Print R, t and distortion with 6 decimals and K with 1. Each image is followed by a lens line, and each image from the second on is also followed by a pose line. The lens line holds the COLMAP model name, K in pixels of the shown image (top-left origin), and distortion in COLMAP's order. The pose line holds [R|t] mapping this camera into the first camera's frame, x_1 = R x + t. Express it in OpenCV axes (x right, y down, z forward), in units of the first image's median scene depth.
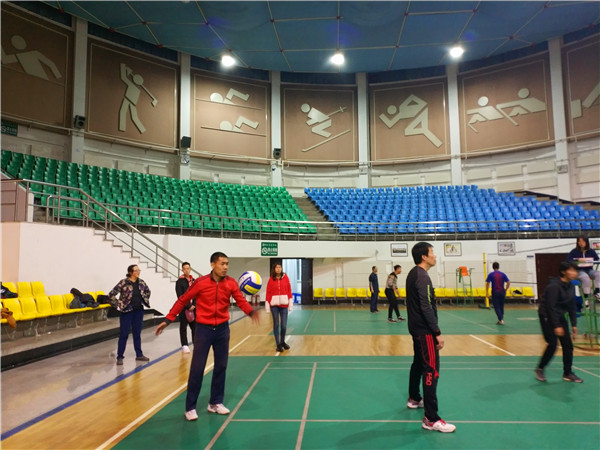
lens RADIAL K [[450.9, 0, 300.0], [0, 450.9, 225.0], [0, 0, 1]] dist [0.100445, -0.155910]
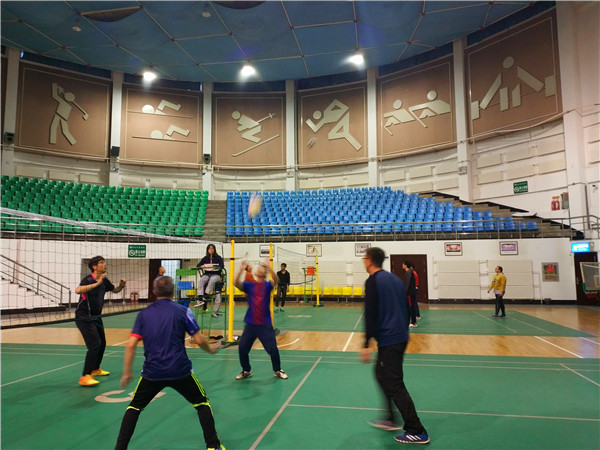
lens RADIAL K [[452.9, 0, 300.1], [0, 452.9, 218.2], [0, 0, 1]] dist [0.087596, -0.154539]
pose [[0.993656, -0.007496, -0.112211, 0.298338], [0.006630, 0.999945, -0.008091, -0.009567], [0.112266, 0.007296, 0.993651, -0.037371]]
